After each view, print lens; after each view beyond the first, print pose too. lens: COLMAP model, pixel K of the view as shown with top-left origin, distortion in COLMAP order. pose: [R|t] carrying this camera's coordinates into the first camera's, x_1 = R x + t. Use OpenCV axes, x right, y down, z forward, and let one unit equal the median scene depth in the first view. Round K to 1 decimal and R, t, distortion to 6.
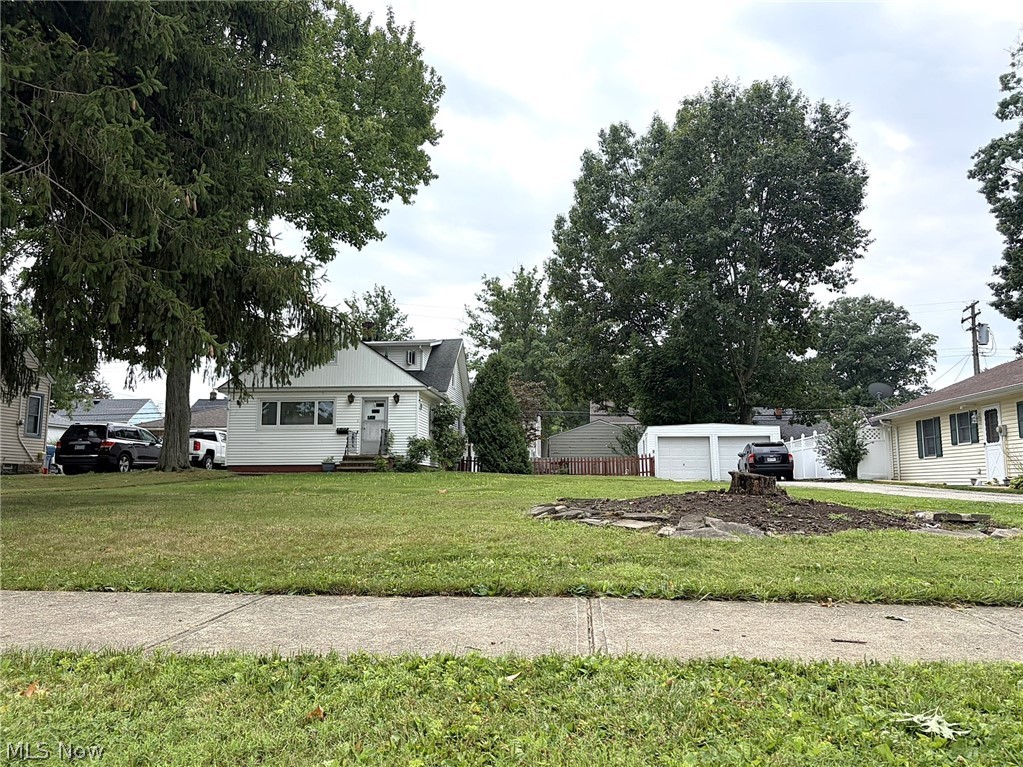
lens RADIAL K [[777.4, 0, 524.2], [0, 777.4, 380.3], [0, 0, 1]] dist [0.091783, -0.154204]
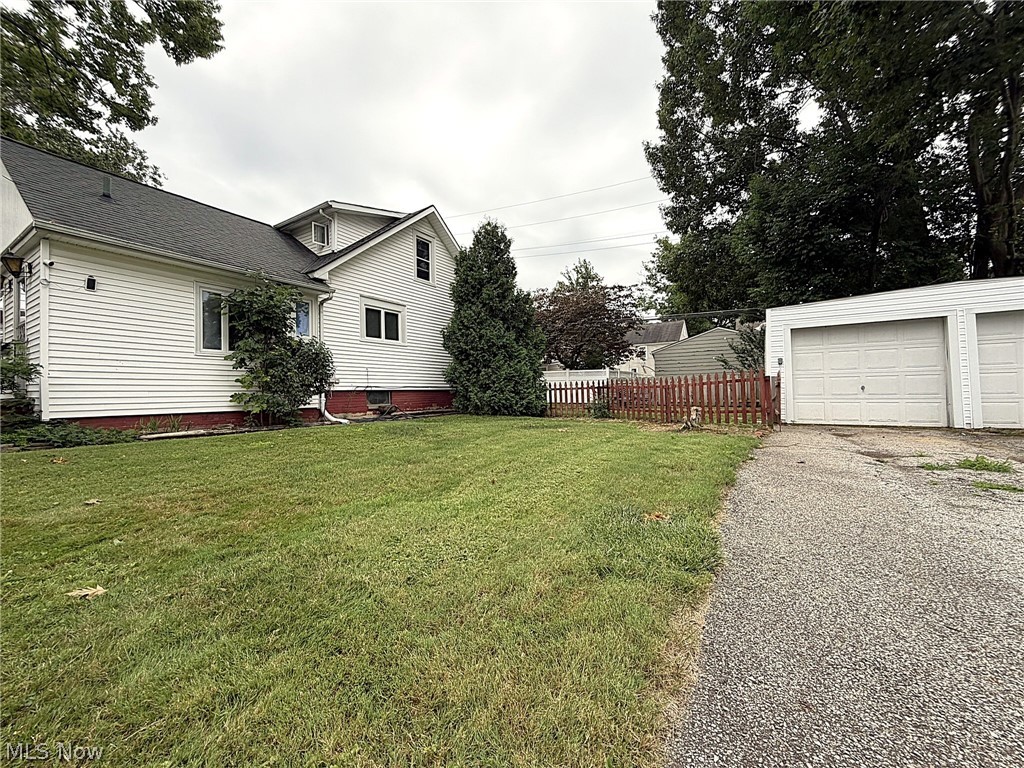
lens RADIAL K [[409.3, 0, 512.0], [0, 409.3, 384.0], [0, 0, 1]] dist [0.002218, -0.000003]
pose [[0.885090, -0.024368, -0.464782, 0.150276], [0.080022, 0.991725, 0.100393, 0.073038], [0.458489, -0.126050, 0.879715, 0.775638]]
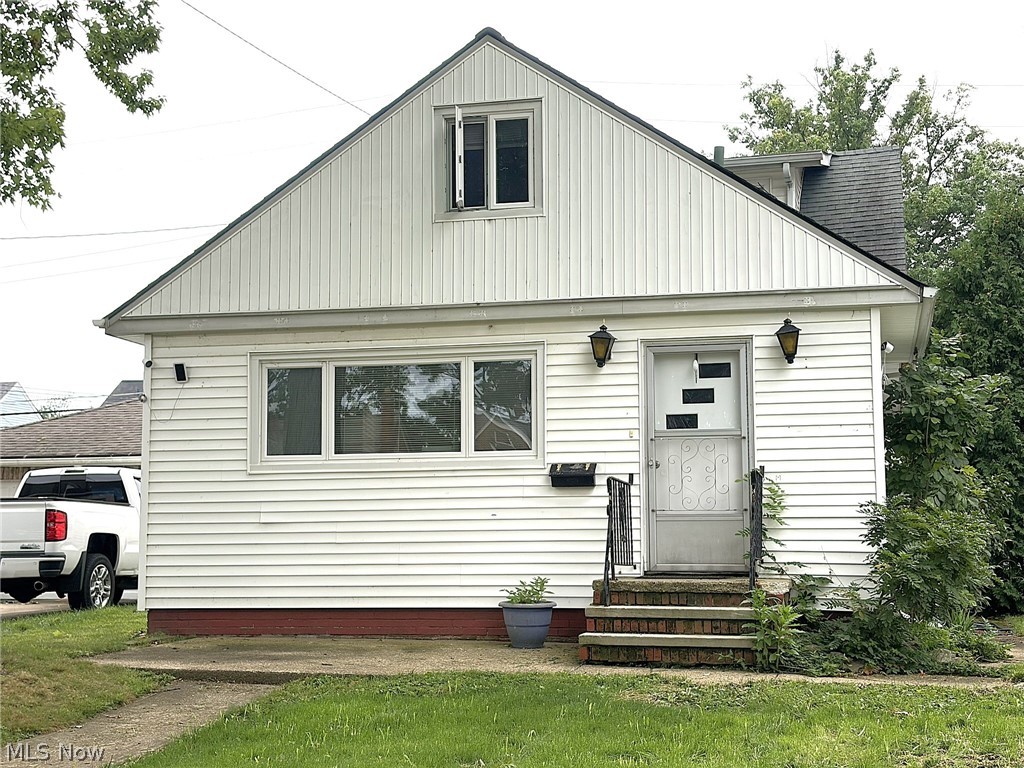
lens RADIAL K [[1546.8, 0, 511.3], [0, 1546.8, 348.6], [0, 0, 1]] dist [0.083835, -0.031148]
pose [[0.986965, -0.024218, -0.159100, -0.145345], [0.025211, 0.999673, 0.004225, 0.018010], [0.158946, -0.008181, 0.987253, 0.426686]]
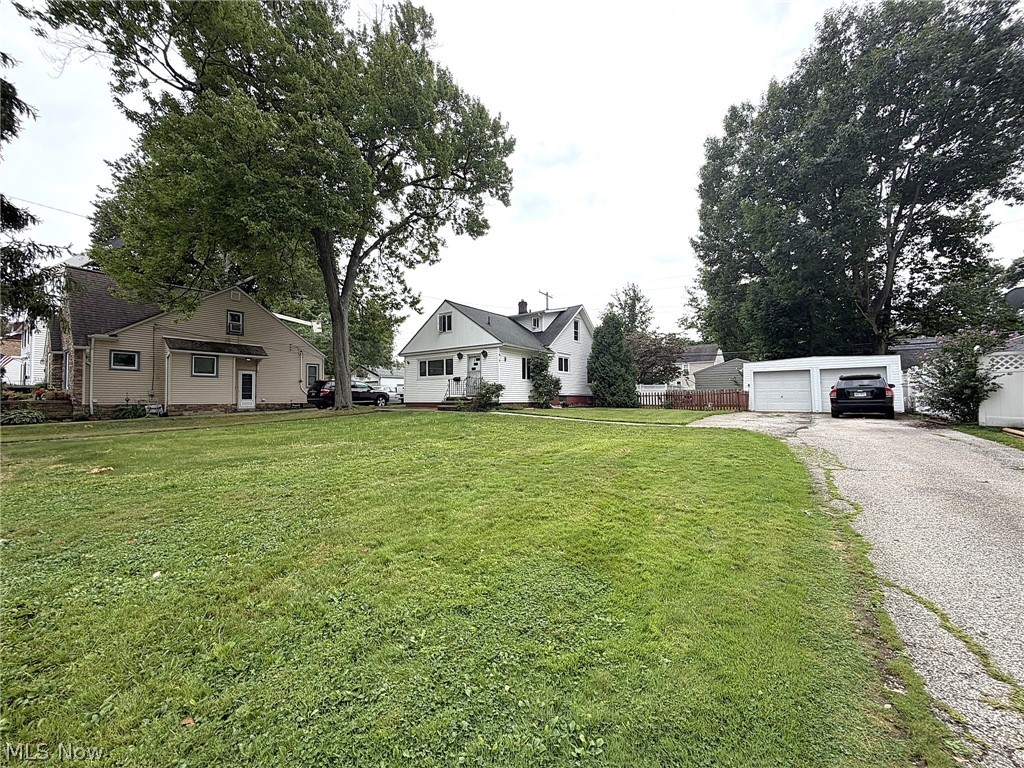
lens RADIAL K [[409.3, 0, 512.0], [0, 409.3, 384.0], [0, 0, 1]] dist [0.002218, -0.000003]
pose [[0.841471, -0.023147, -0.539806, 0.214916], [0.076338, 0.994153, 0.076370, 0.020694], [0.534882, -0.105471, 0.838318, 0.362925]]
